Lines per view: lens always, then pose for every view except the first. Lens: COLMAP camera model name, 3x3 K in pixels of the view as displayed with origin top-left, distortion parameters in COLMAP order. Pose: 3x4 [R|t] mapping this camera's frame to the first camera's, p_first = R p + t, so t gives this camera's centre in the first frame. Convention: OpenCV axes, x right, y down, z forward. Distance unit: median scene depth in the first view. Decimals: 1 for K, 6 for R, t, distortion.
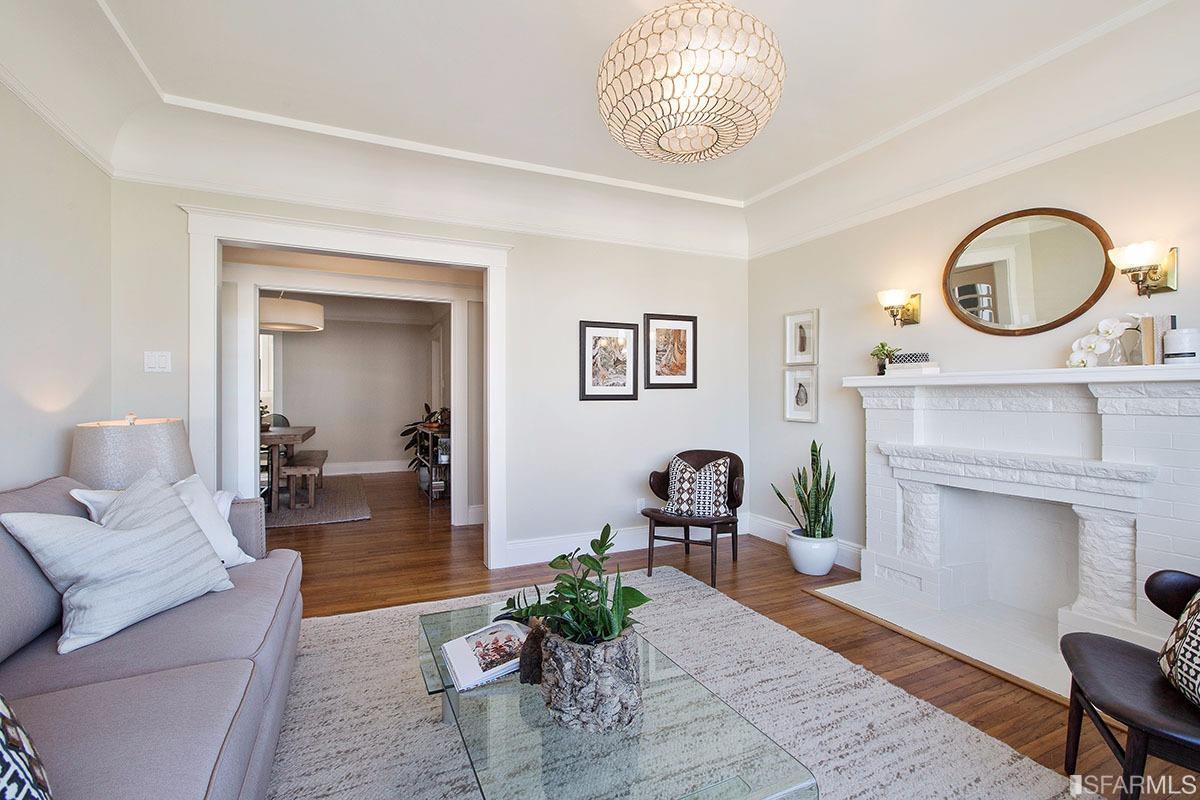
lens RADIAL K [[558.9, 0, 600.0], [0, 558.9, 400.0], [0, 0, 1]] dist [0.000262, 0.000227]
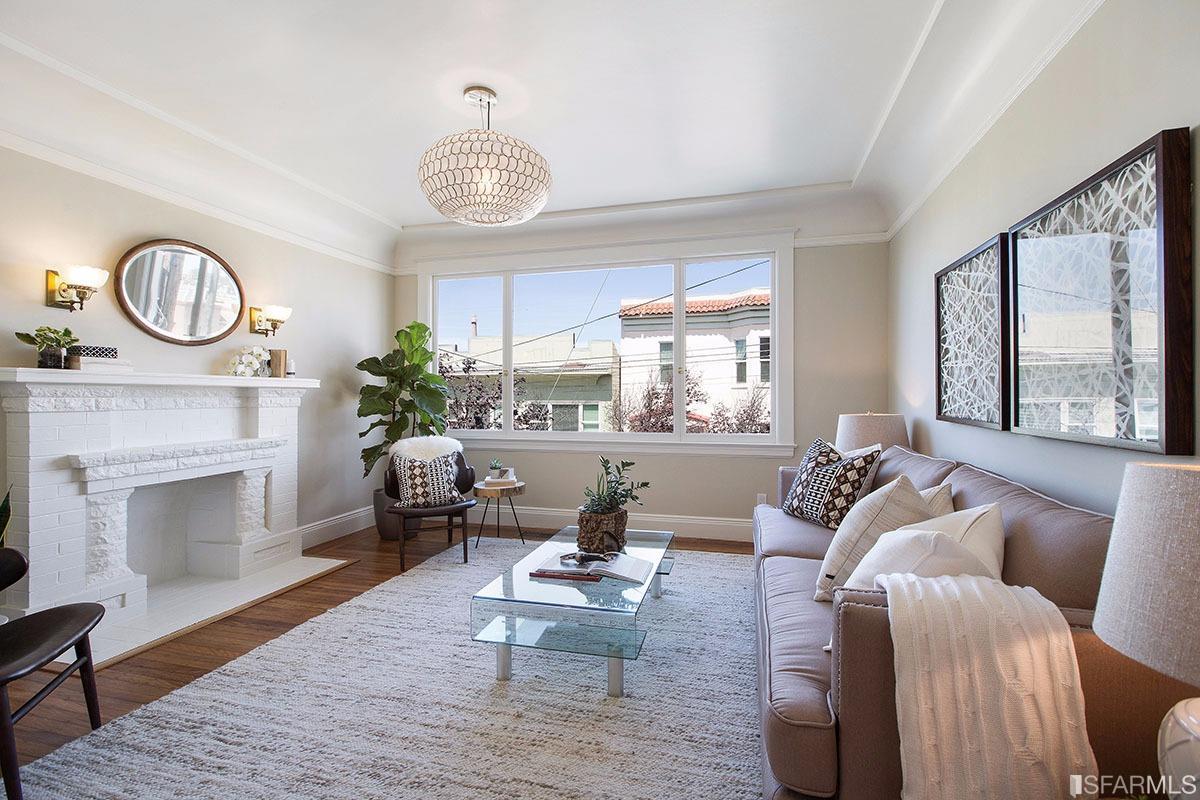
lens RADIAL K [[537.3, 0, 601.6], [0, 537.3, 394.4], [0, 0, 1]] dist [0.002587, 0.000641]
pose [[-0.780490, -0.000212, 0.625168, -0.724483], [-0.000042, 1.000000, 0.000287, -0.010113], [-0.625168, 0.000198, -0.780490, 1.466800]]
